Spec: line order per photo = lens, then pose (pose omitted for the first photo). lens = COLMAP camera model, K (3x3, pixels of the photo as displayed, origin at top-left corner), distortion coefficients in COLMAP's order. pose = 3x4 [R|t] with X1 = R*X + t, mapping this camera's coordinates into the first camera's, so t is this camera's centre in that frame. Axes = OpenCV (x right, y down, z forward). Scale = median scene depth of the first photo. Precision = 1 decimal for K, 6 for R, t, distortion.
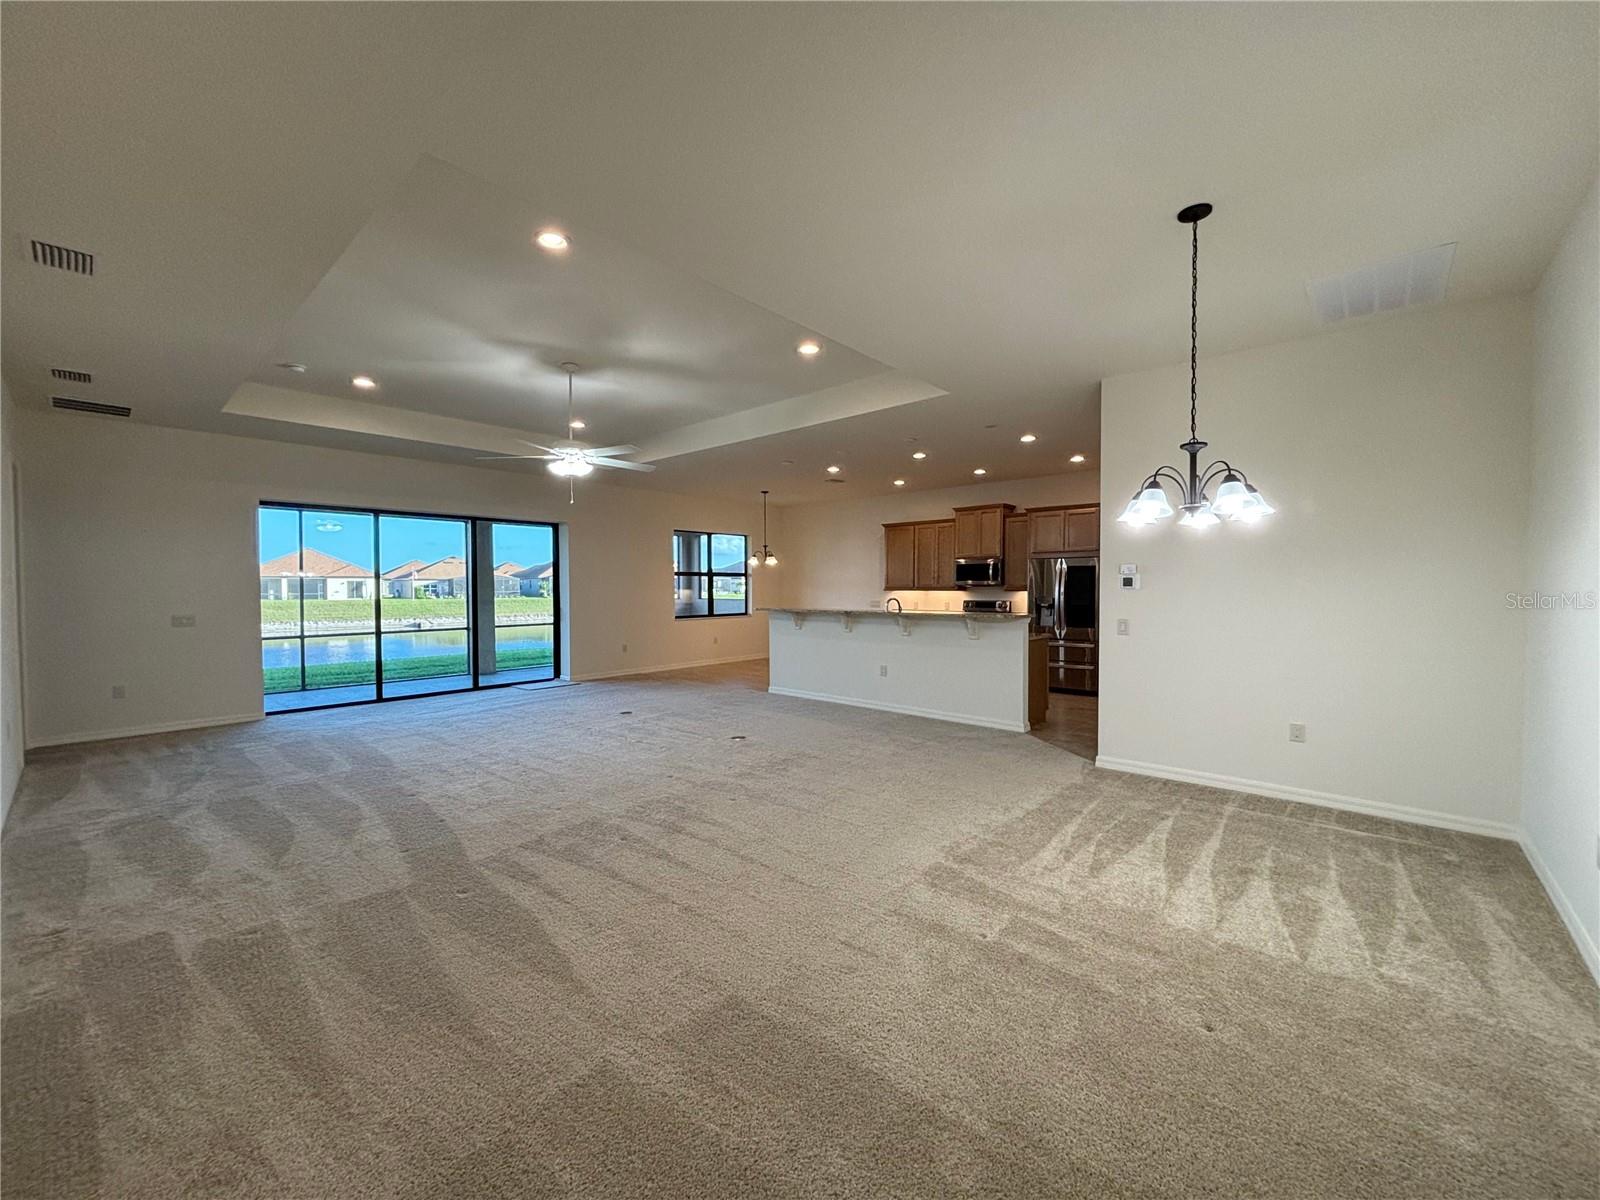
lens RADIAL K [[639.5, 0, 778.8], [0, 639.5, 602.7], [0, 0, 1]] dist [-0.000130, -0.000026]
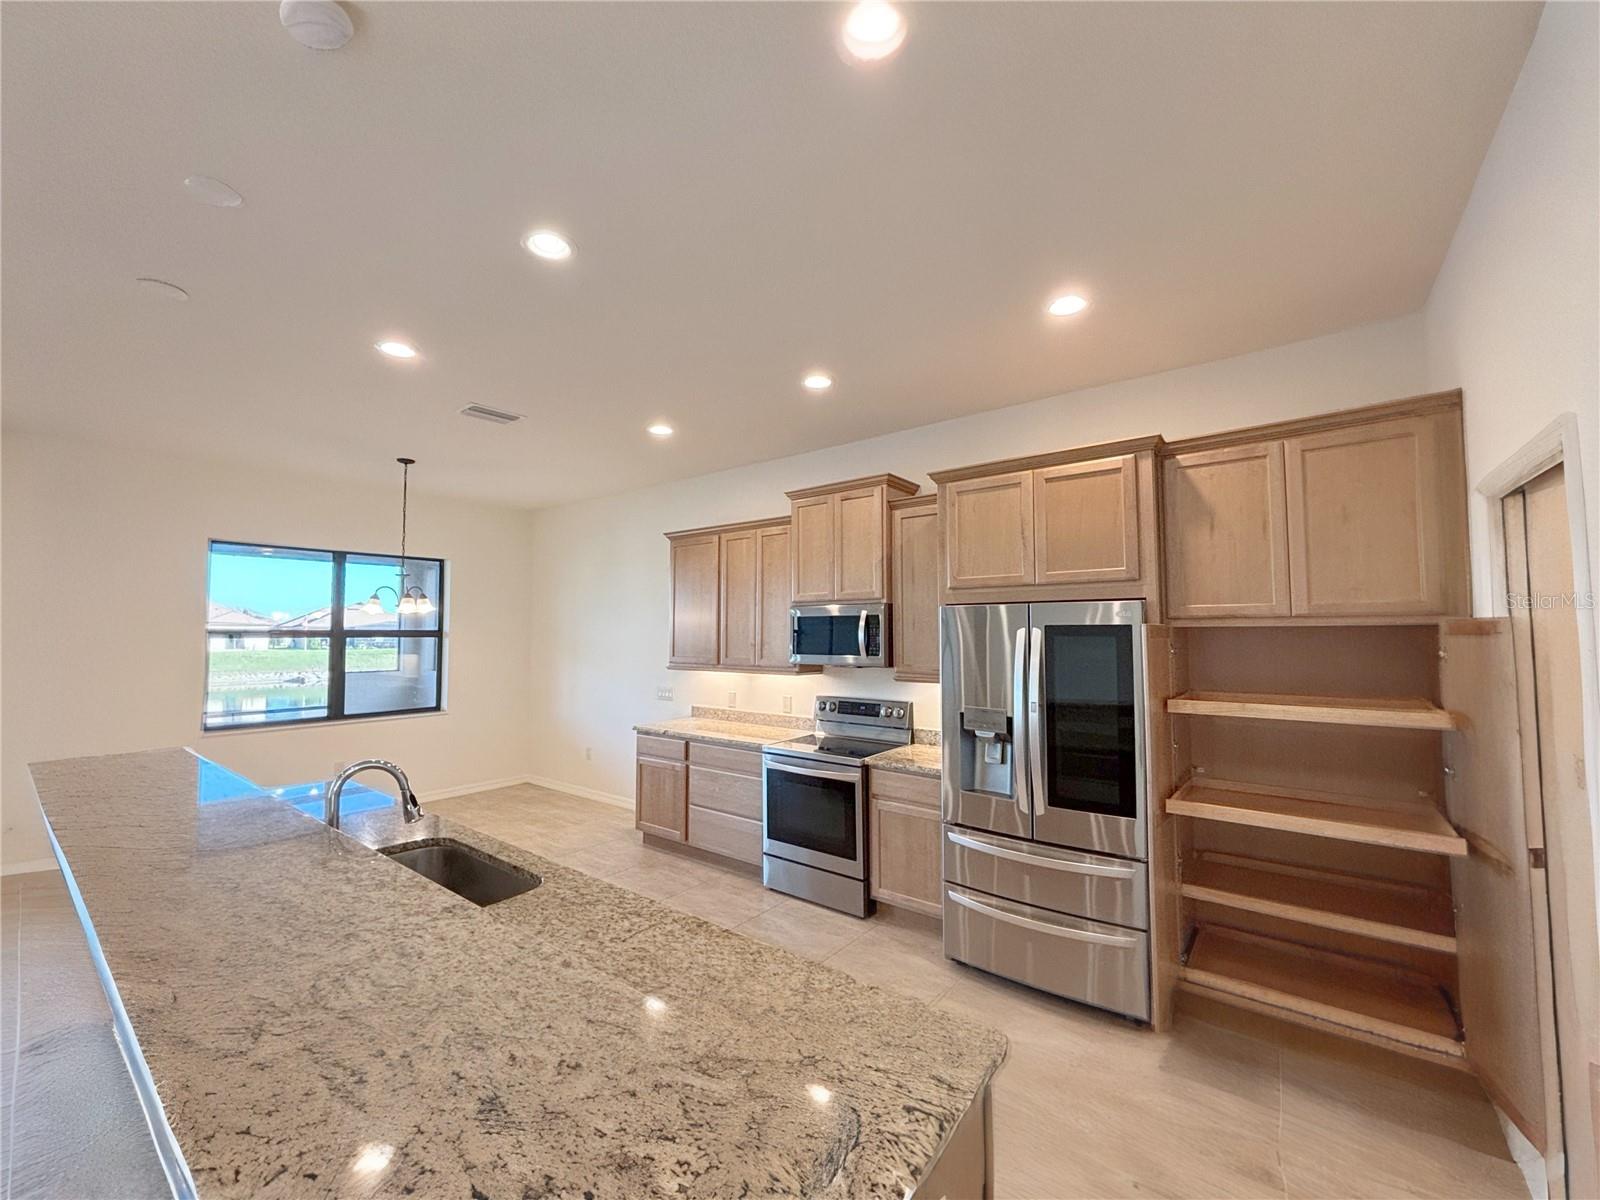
lens RADIAL K [[632.8, 0, 802.1], [0, 632.8, 595.2], [0, 0, 1]] dist [-0.000732, -0.000138]
pose [[0.994222, 0.006168, 0.107168, 0.242941], [0.003077, 0.996301, -0.085881, -0.038095], [-0.107301, 0.085715, 0.990525, 0.577323]]
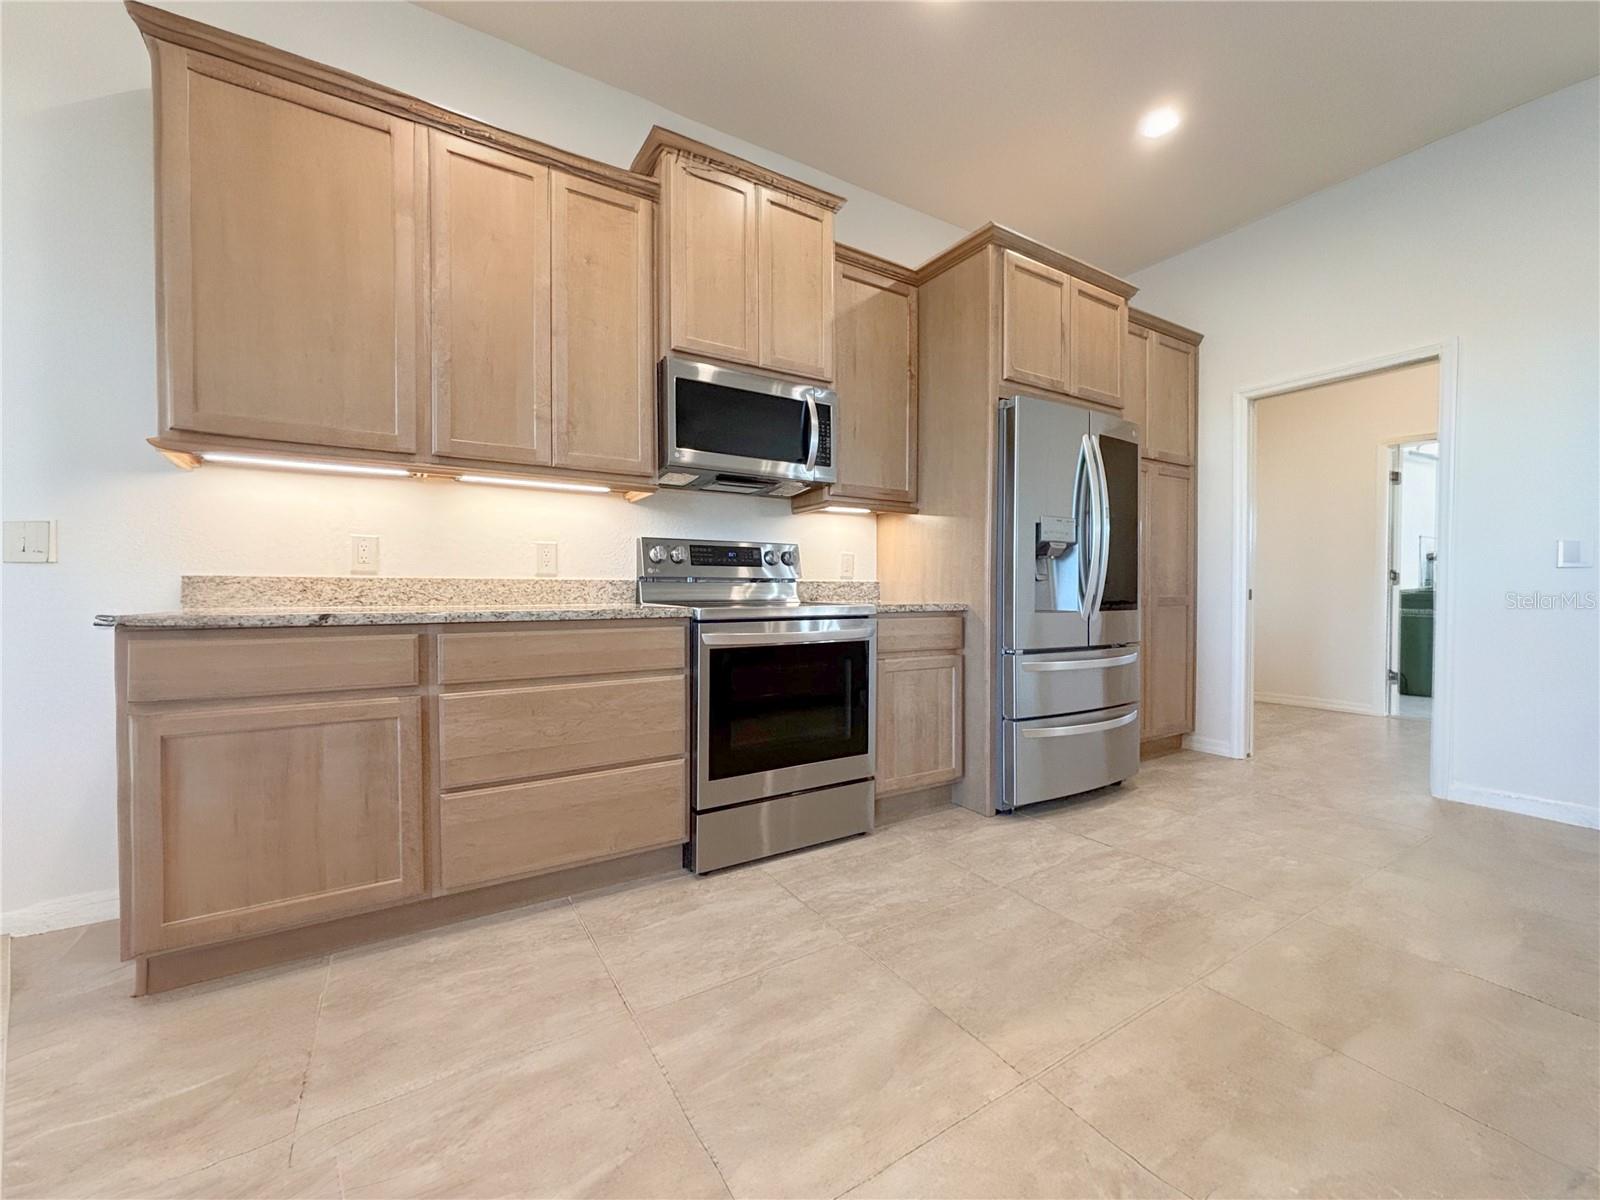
lens RADIAL K [[645.8, 0, 800.0], [0, 645.8, 600.0], [0, 0, 1]] dist [-0.014003, -0.000213]
pose [[0.247028, -0.013290, 0.968917, 0.060495], [0.027924, 0.999588, 0.006592, 0.022262], [-0.968606, 0.025428, 0.247297, 0.917358]]
